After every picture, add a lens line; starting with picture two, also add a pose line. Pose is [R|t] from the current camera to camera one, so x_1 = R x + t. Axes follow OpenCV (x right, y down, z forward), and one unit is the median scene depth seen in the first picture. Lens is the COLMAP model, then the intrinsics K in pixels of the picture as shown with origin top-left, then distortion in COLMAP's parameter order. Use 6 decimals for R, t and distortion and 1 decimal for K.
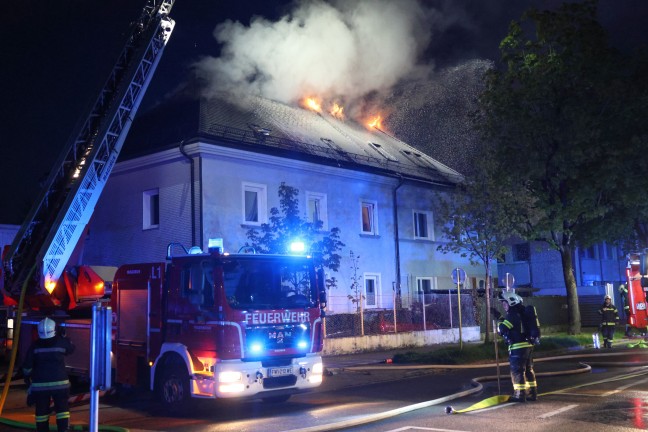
lens RADIAL K [[750.4, 0, 320.6], [0, 750.4, 221.3], [0, 0, 1]] dist [-0.005196, 0.000000]
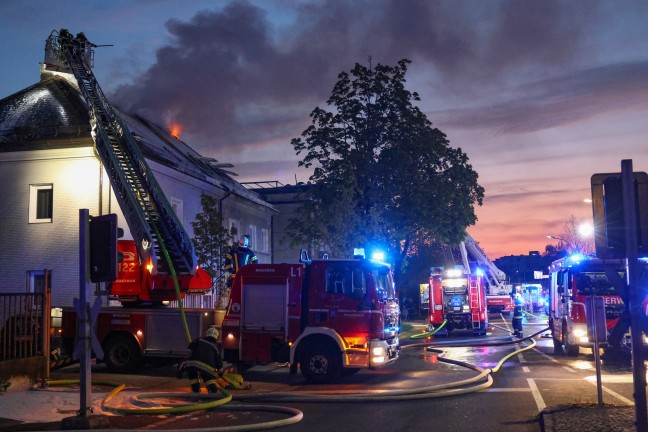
lens RADIAL K [[750.4, 0, 326.5], [0, 750.4, 214.0], [0, 0, 1]] dist [-0.005196, 0.000000]
pose [[0.875230, 0.074380, 0.477954, -0.423334], [-0.068077, 0.997213, -0.030526, 0.002993], [-0.478892, -0.005820, 0.877855, -0.075334]]
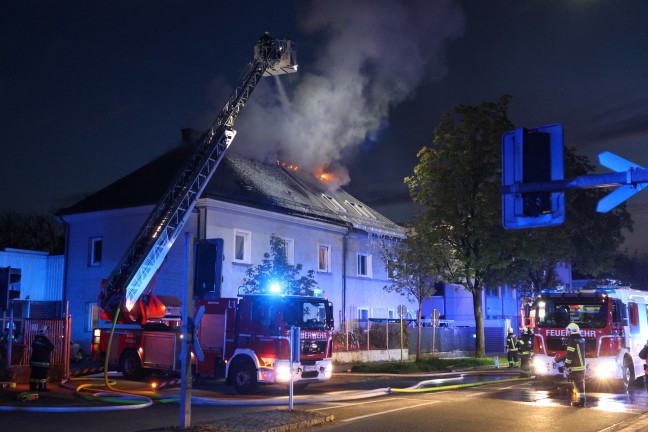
lens RADIAL K [[750.4, 0, 316.2], [0, 750.4, 217.3], [0, 0, 1]] dist [-0.005196, 0.000000]
pose [[0.992625, 0.053475, 0.108792, -0.120392], [-0.049658, 0.998062, -0.037492, -0.034975], [-0.110586, 0.031813, 0.993357, -0.327036]]
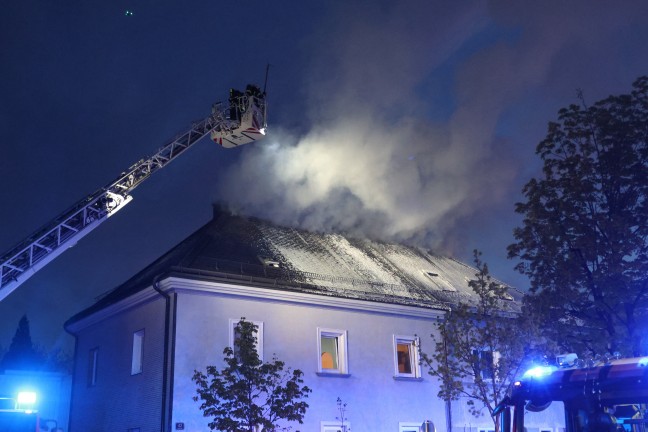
lens RADIAL K [[750.4, 0, 321.9], [0, 750.4, 216.7], [0, 0, 1]] dist [-0.005196, 0.000000]
pose [[0.970529, -0.062245, -0.232808, 0.249532], [0.016598, 0.981038, -0.193102, 0.002686], [0.240413, 0.183547, 0.953159, 0.169940]]
